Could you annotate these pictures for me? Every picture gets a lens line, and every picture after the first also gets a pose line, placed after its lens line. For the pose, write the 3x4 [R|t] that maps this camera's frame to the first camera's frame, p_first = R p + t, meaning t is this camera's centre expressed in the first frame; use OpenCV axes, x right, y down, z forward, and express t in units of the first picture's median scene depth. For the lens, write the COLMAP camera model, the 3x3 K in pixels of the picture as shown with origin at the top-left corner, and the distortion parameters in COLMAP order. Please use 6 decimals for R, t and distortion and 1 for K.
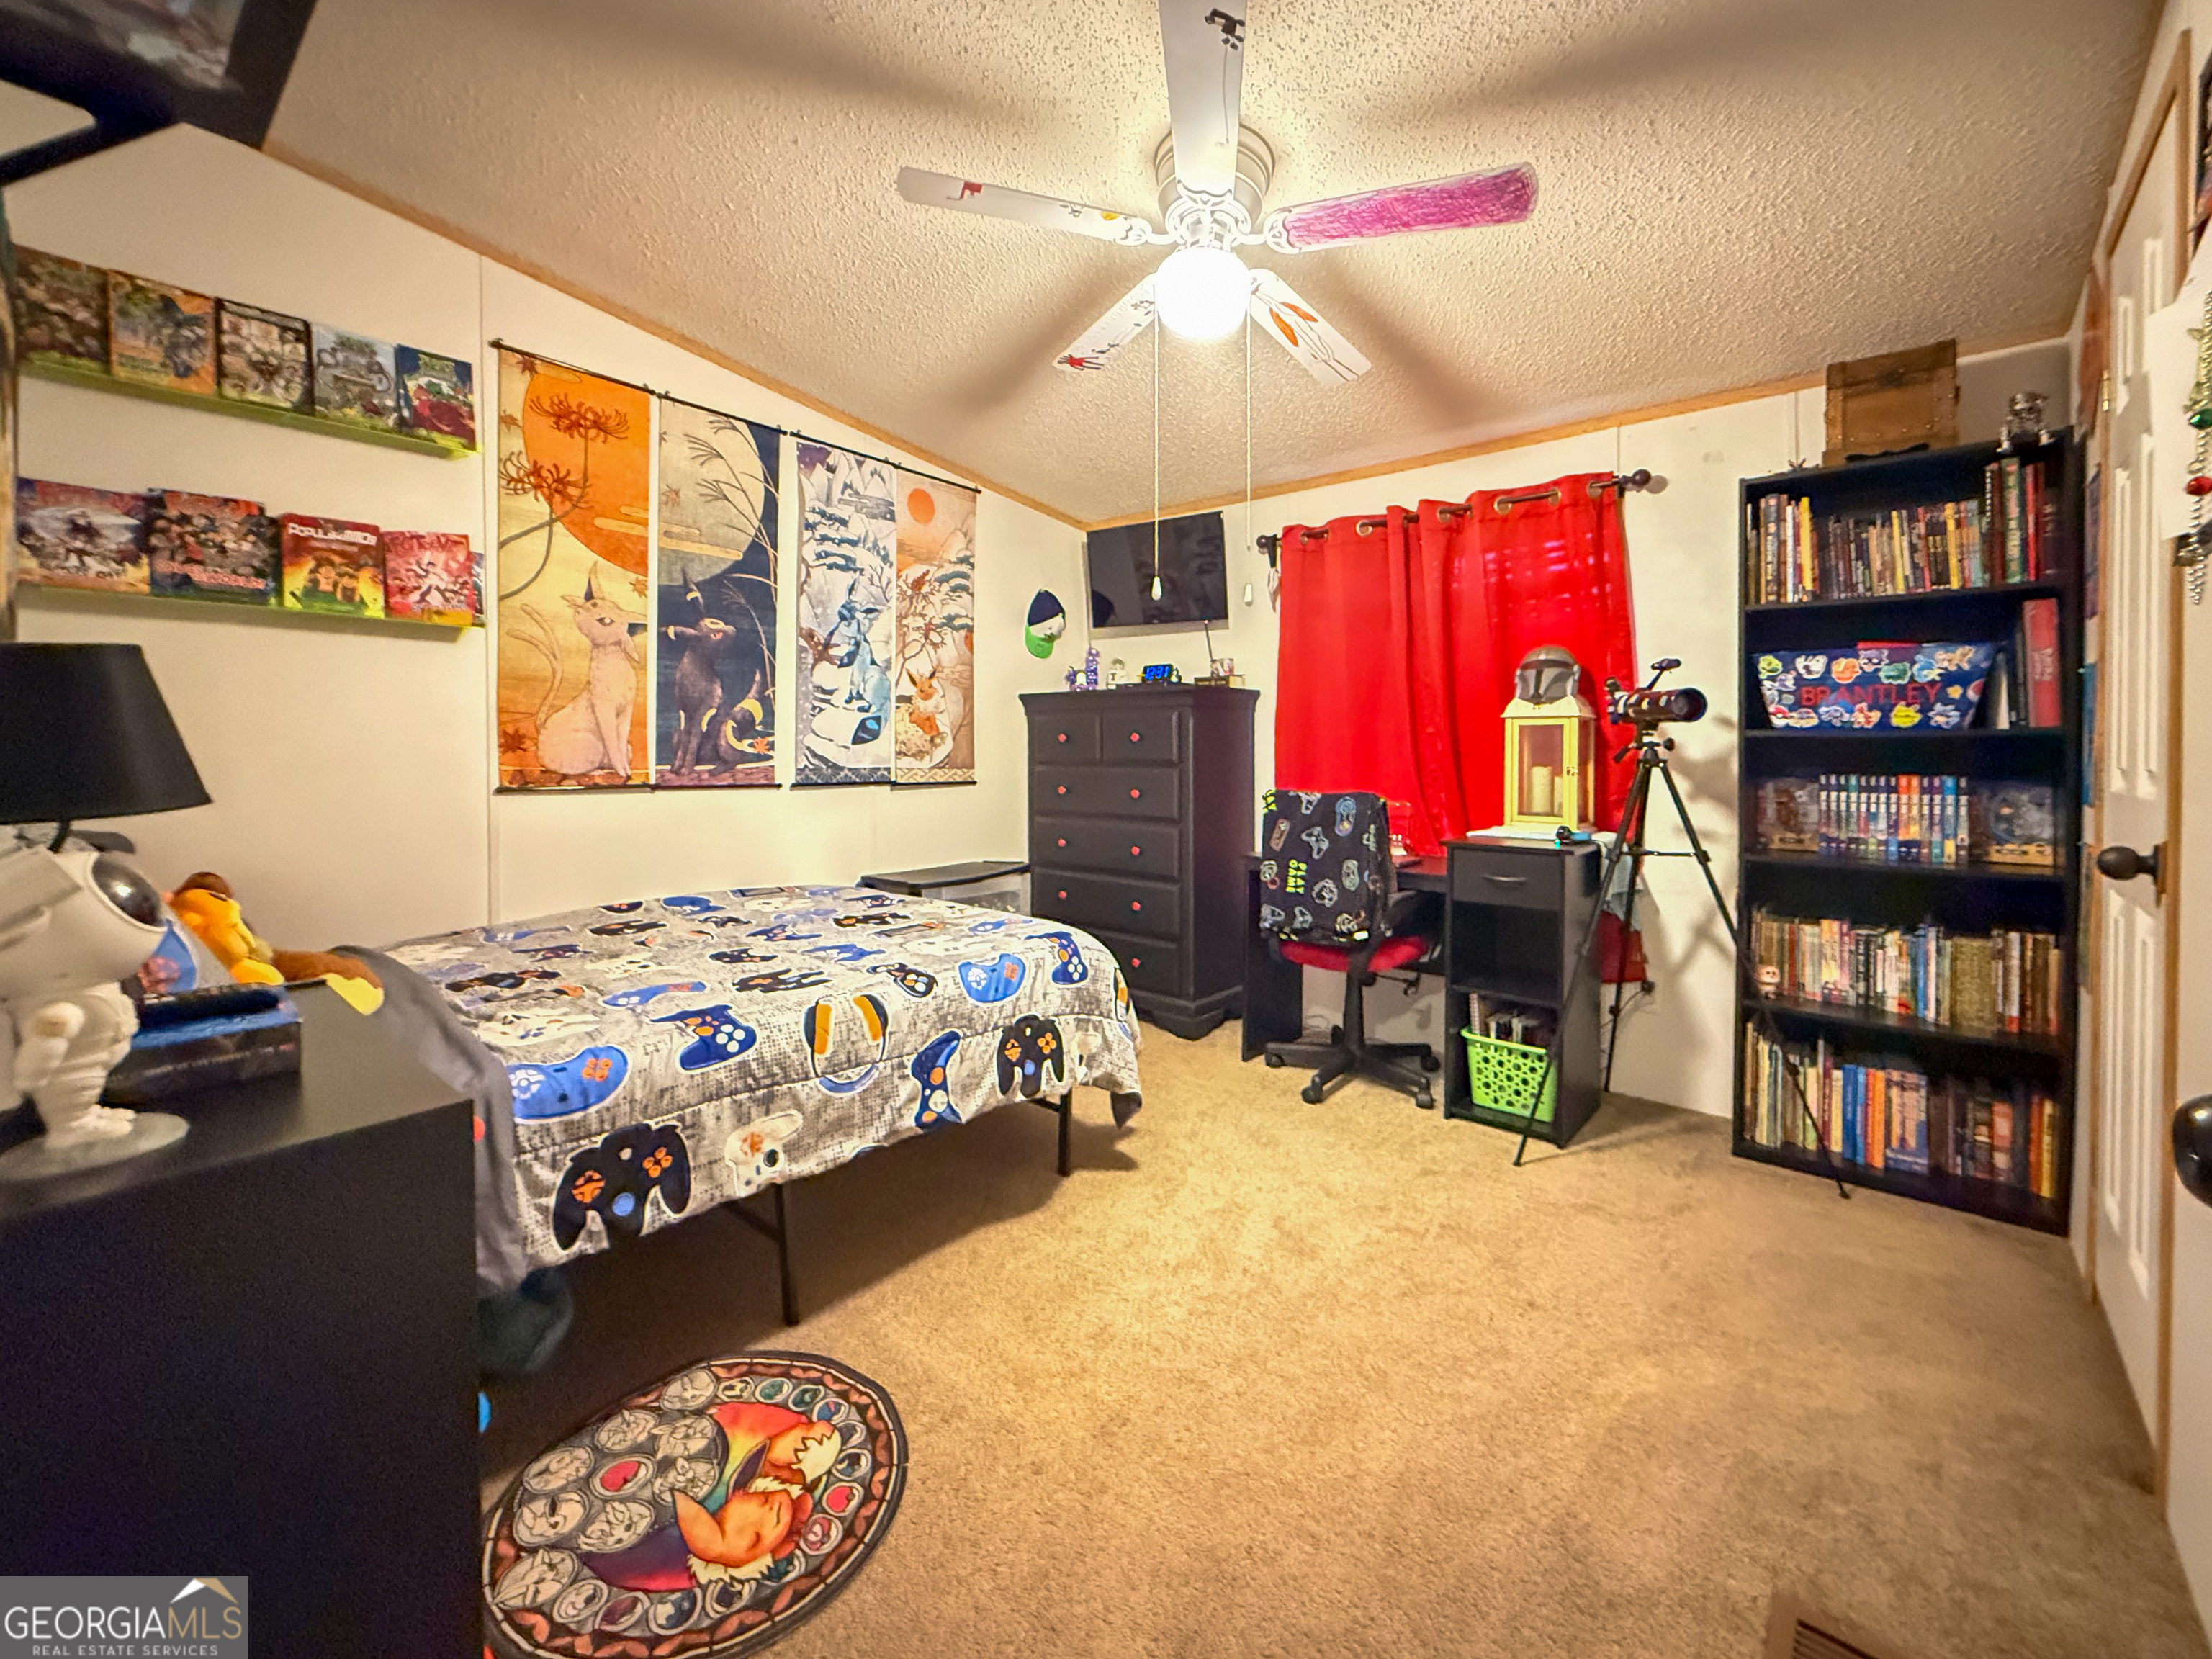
lens RADIAL K [[921.1, 0, 1120.5], [0, 921.1, 749.9], [0, 0, 1]] dist [-0.002463, 0.000554]
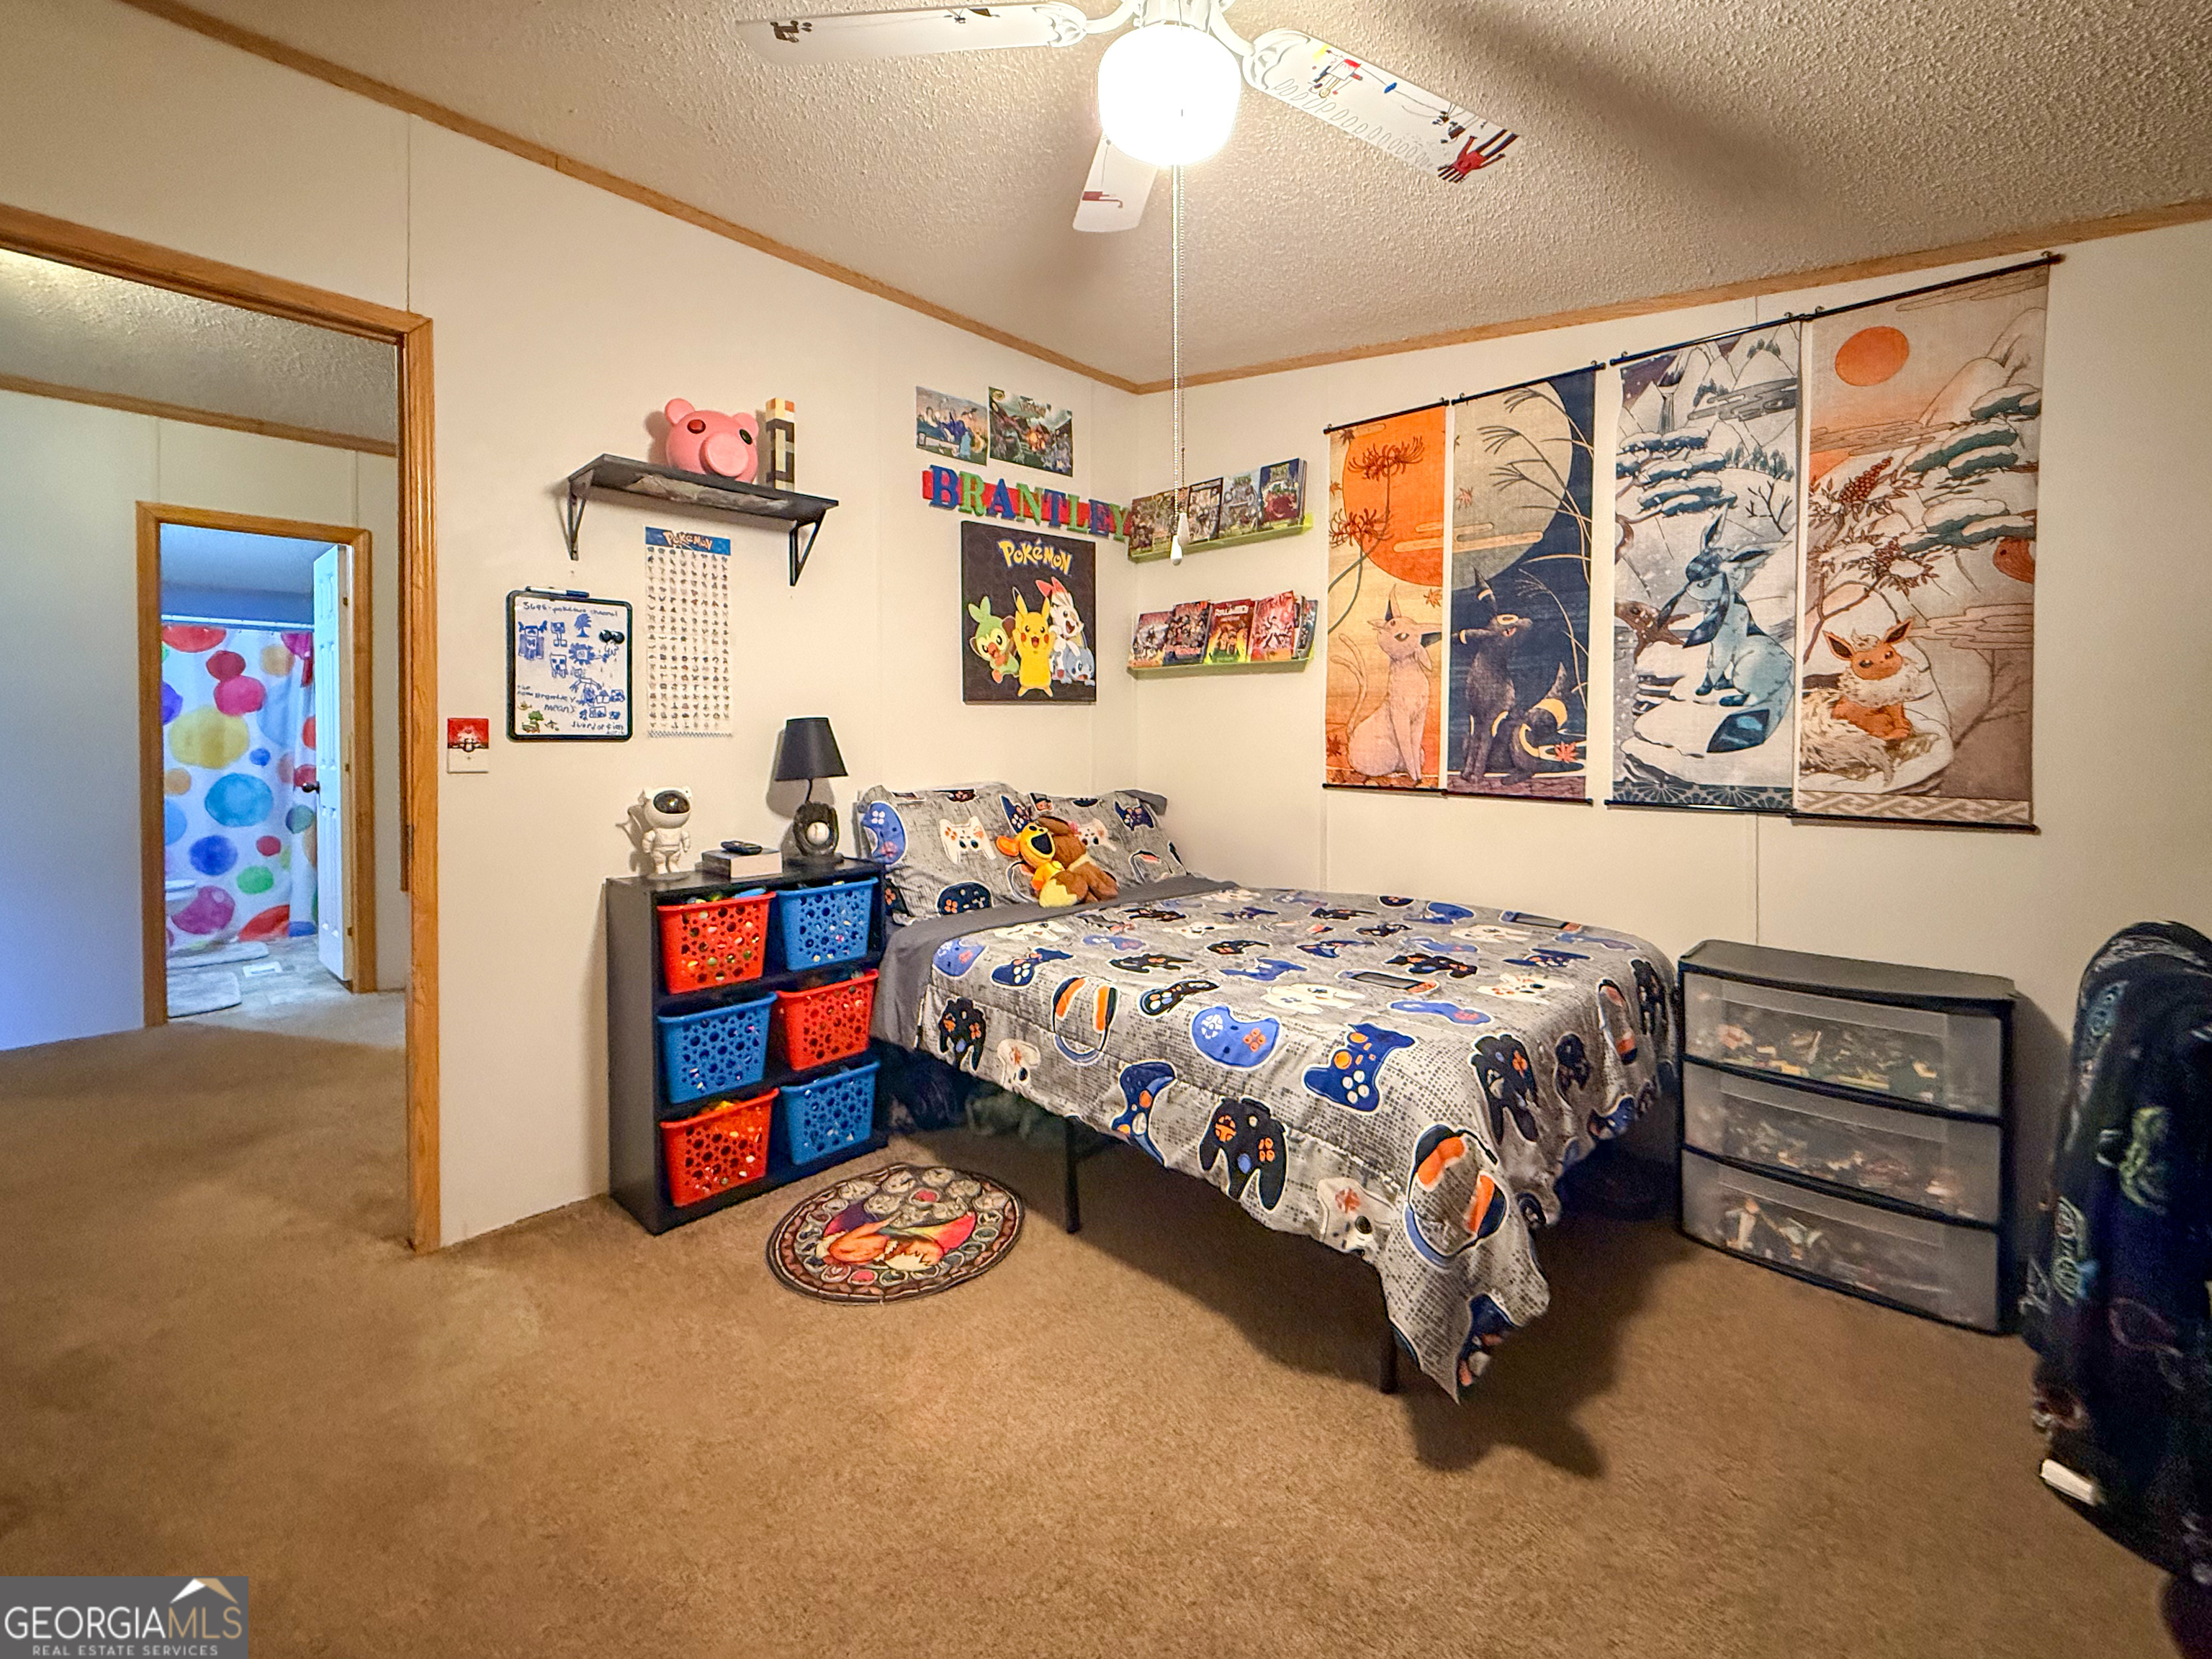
lens RADIAL K [[921.1, 0, 1117.1], [0, 921.1, 742.6], [0, 0, 1]] dist [-0.002463, 0.000554]
pose [[-0.058512, 0.007789, -0.998256, 0.528334], [-0.001610, 0.999968, 0.007897, -0.021712], [0.998285, 0.002069, -0.058497, 0.698998]]
